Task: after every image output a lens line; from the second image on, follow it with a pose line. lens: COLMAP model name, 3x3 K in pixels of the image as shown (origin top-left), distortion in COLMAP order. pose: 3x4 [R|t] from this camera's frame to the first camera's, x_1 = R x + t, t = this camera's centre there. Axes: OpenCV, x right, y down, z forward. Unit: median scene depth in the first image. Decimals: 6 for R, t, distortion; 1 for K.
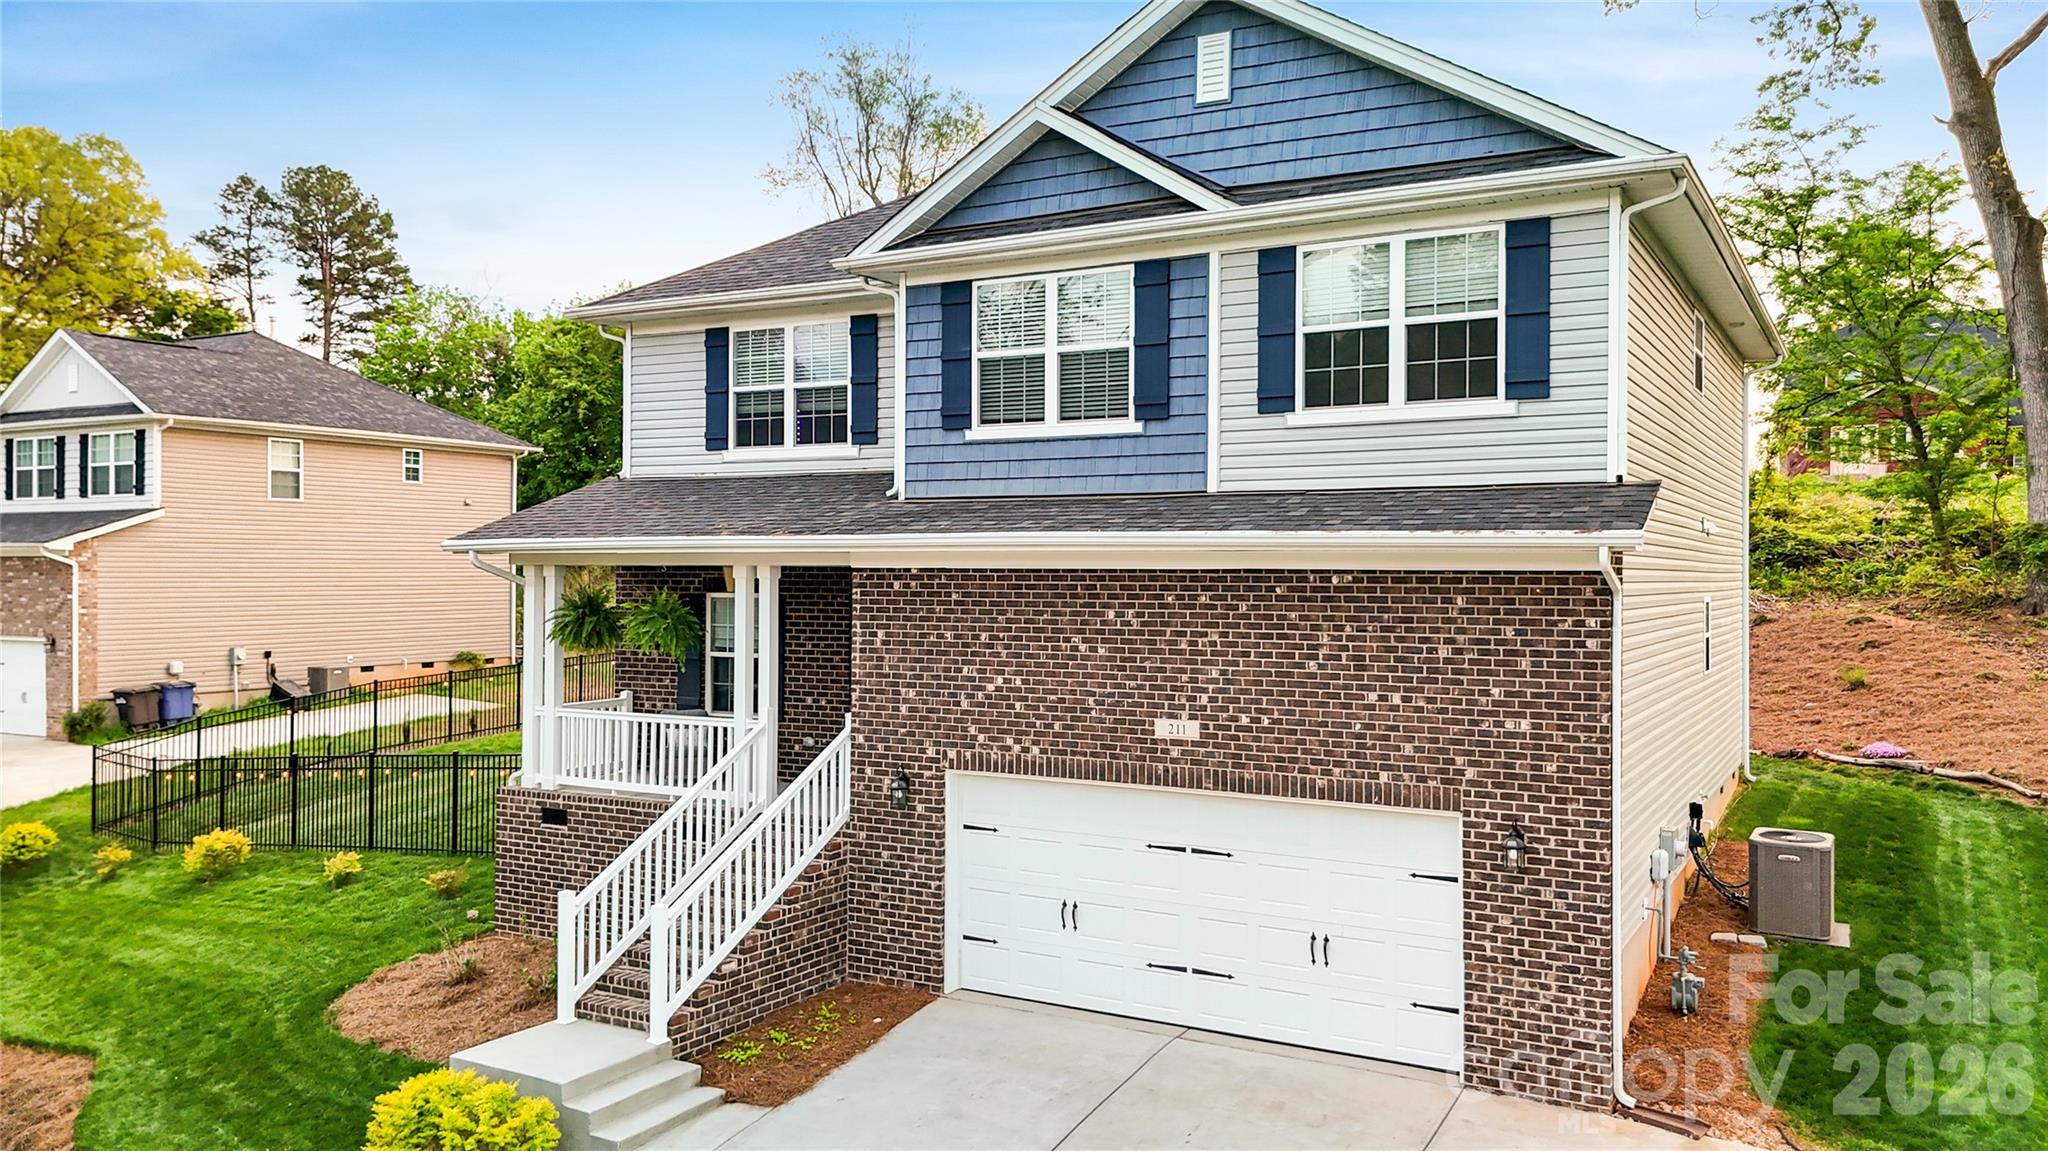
lens RADIAL K [[1522.0, 0, 1024.0], [0, 1522.0, 575.5], [0, 0, 1]] dist [0.101323, -0.118664]
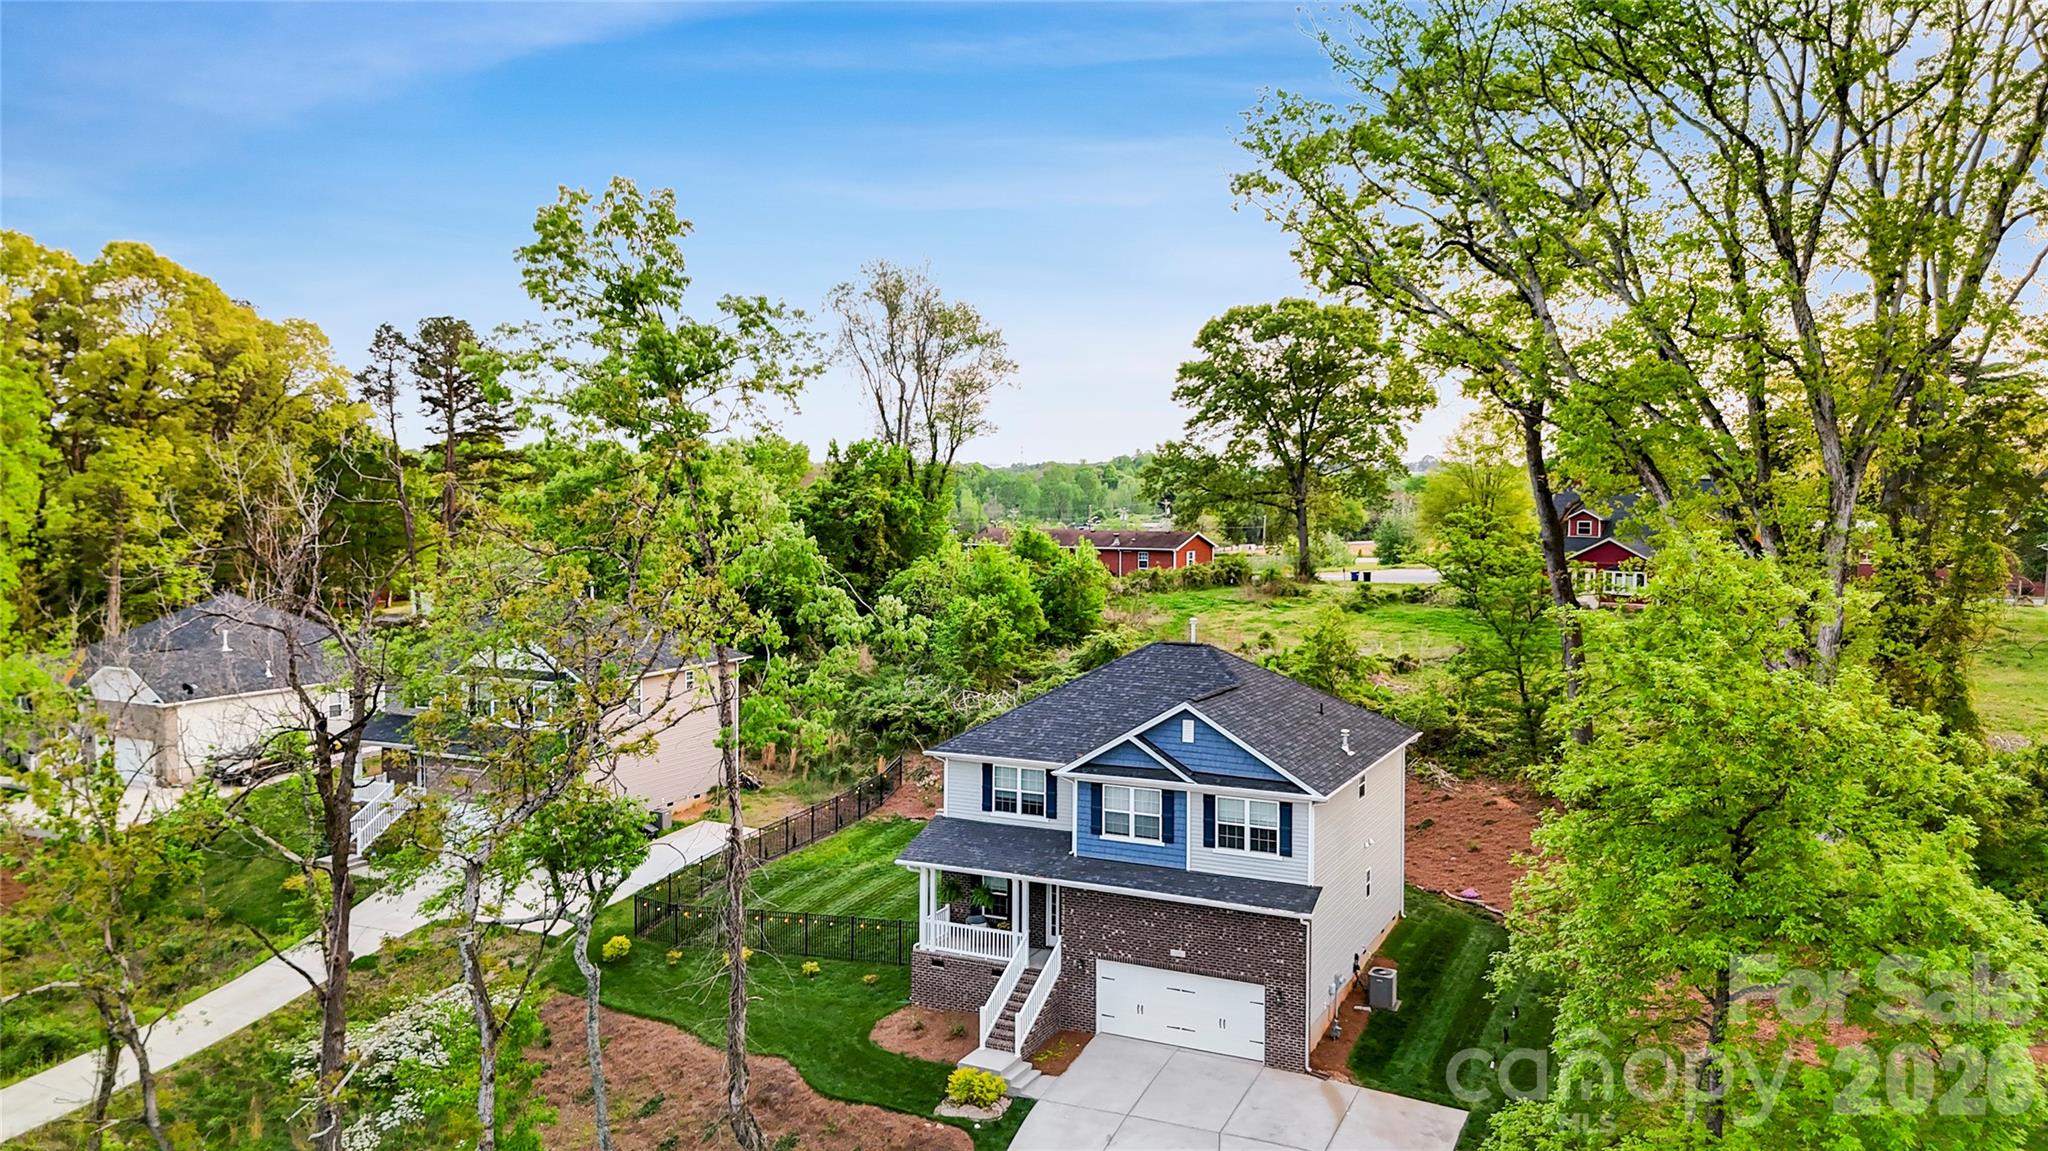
lens RADIAL K [[1488.9, 0, 1024.0], [0, 1488.9, 575.5], [0, 0, 1]] dist [0.106721, -0.105963]
pose [[0.998255, -0.004117, 0.058899, -0.371213], [0.000799, 0.998416, 0.056255, -0.799997], [-0.059037, -0.056110, 0.996678, -1.892014]]
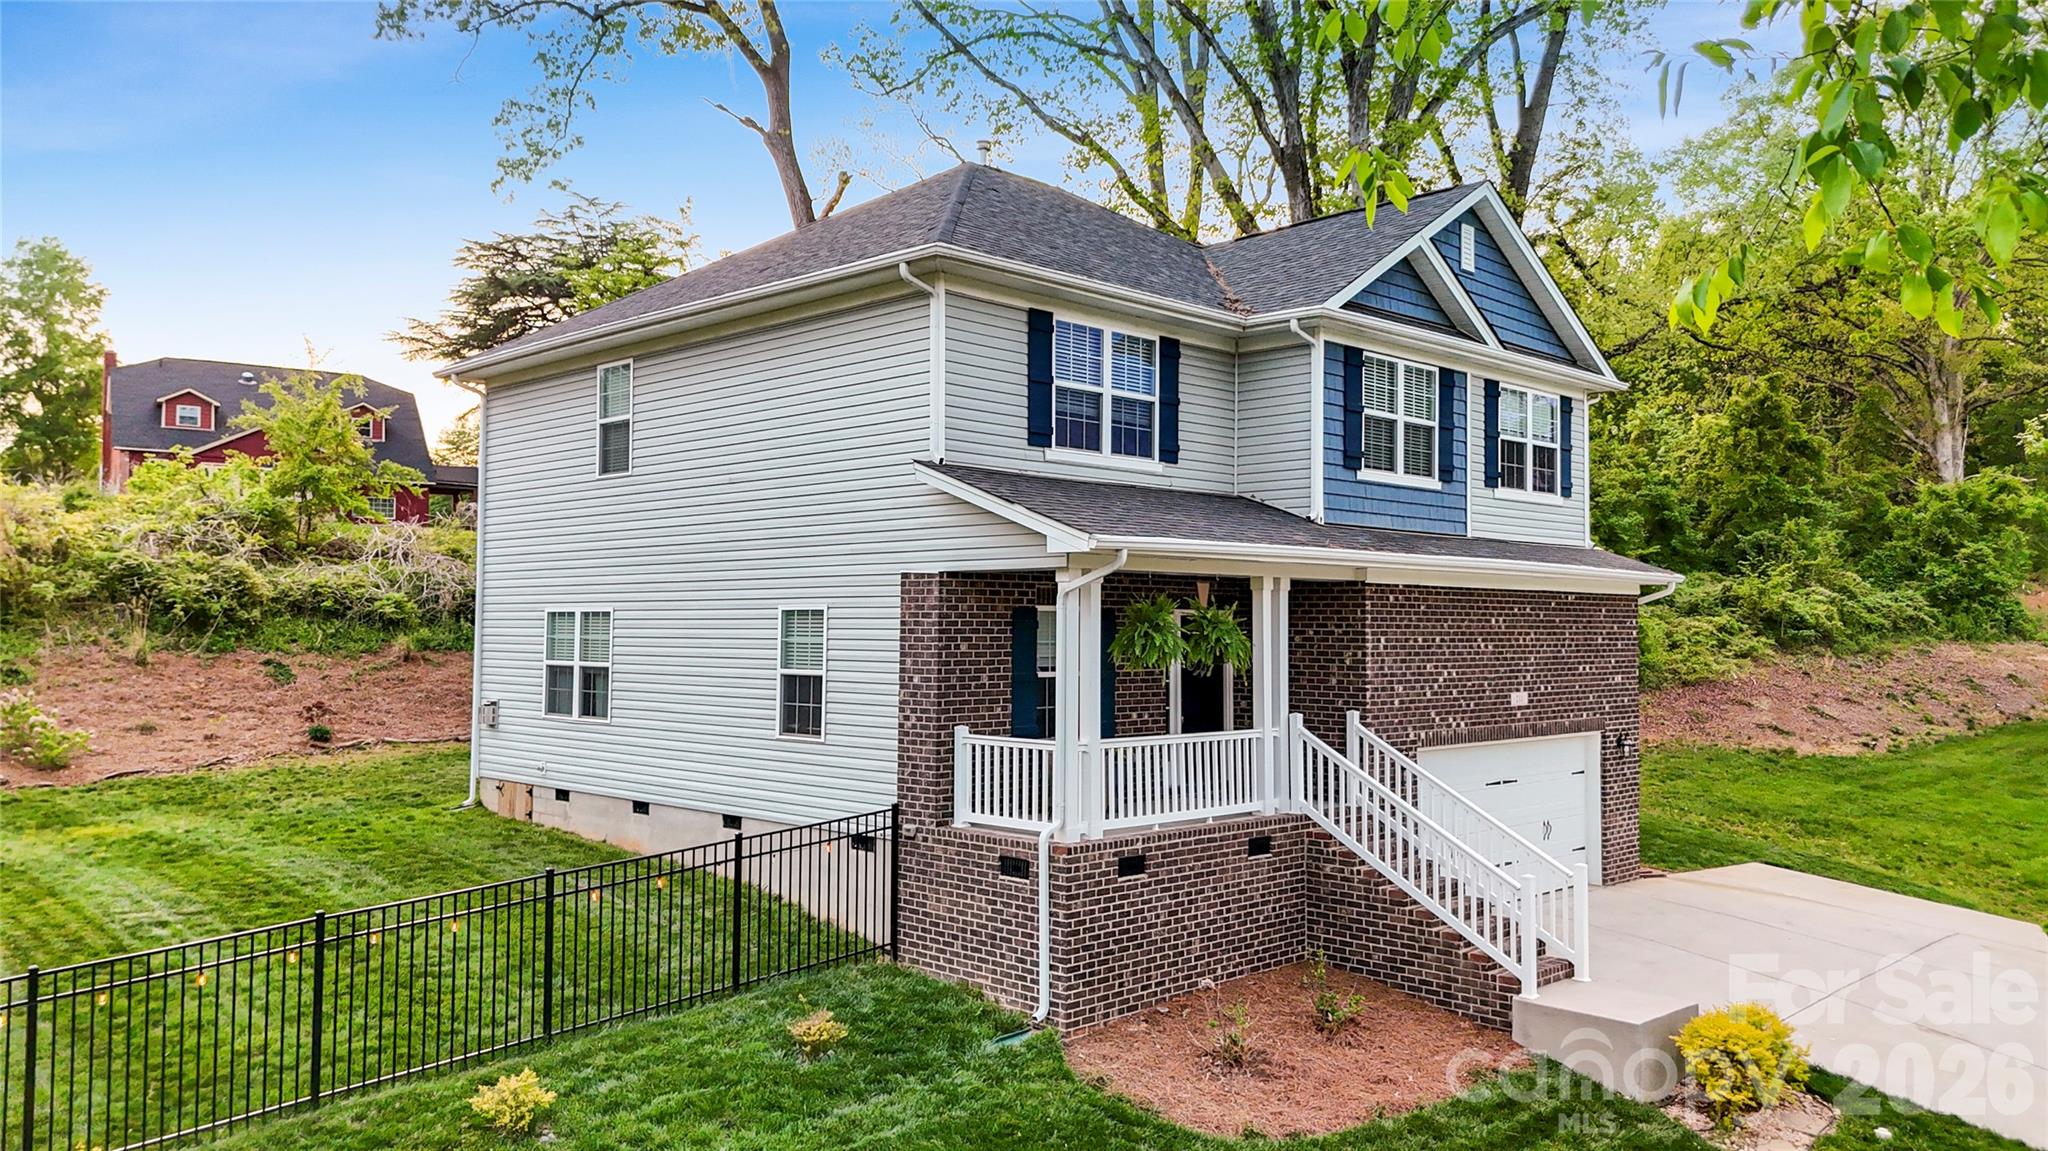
lens RADIAL K [[1504.9, 0, 1030.3], [0, 1504.9, 575.5], [0, 0, 1]] dist [0.116380, -0.142692]
pose [[0.275063, 0.027931, 0.961020, -1.370367], [-0.003968, 0.999602, -0.027917, 0.023791], [-0.961418, 0.003866, 0.275064, 0.999119]]
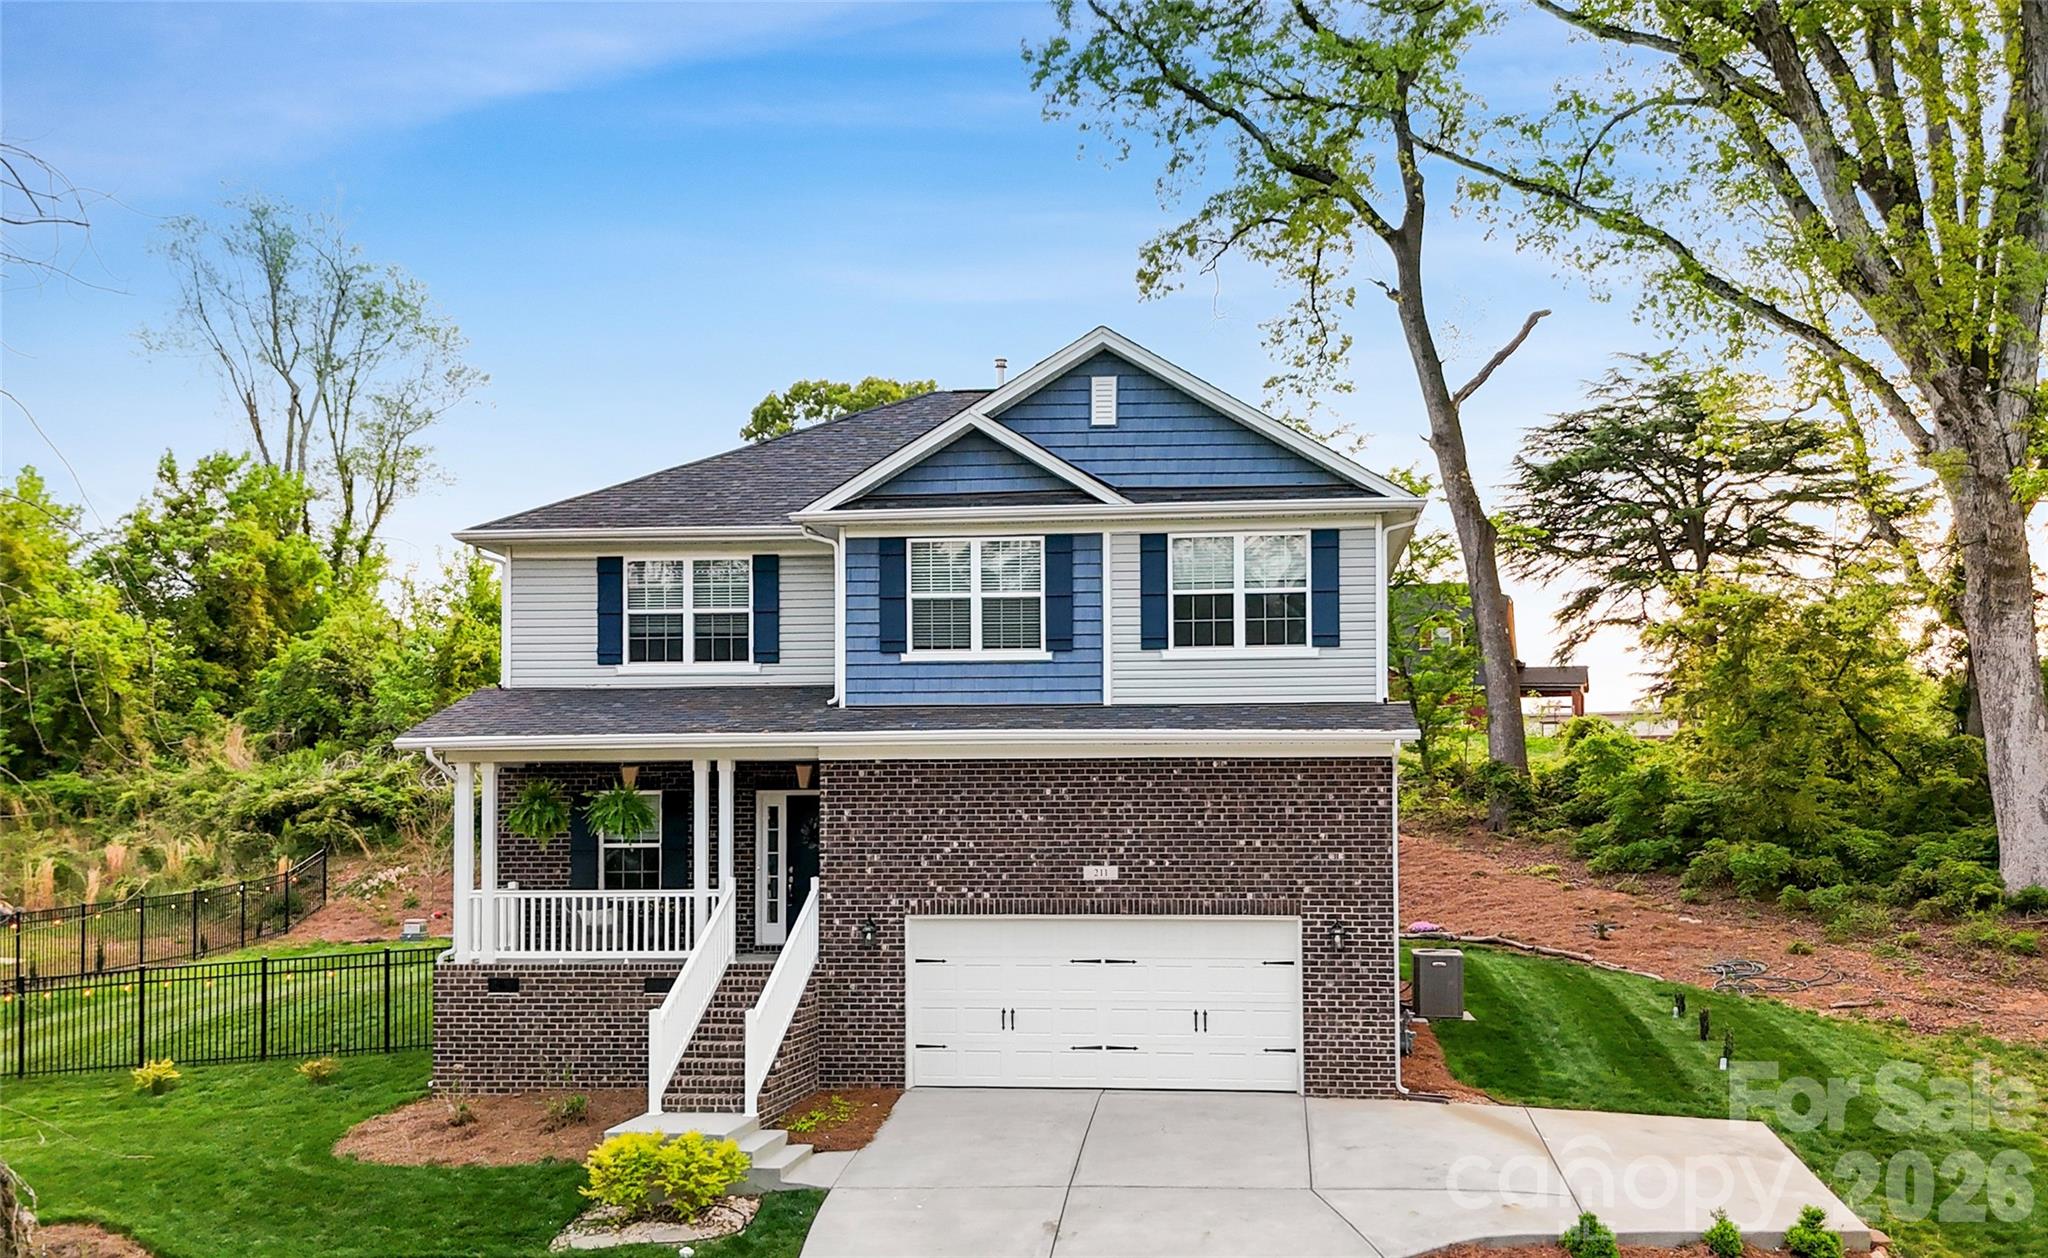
lens RADIAL K [[1786.5, 0, 1095.5], [0, 1786.5, 813.7], [0, 0, 1]] dist [0.102628, -0.153580]
pose [[0.914129, -0.000202, 0.405423, -0.540701], [0.007886, 0.999820, -0.017282, 0.071197], [-0.405347, 0.018995, 0.913966, -0.472430]]
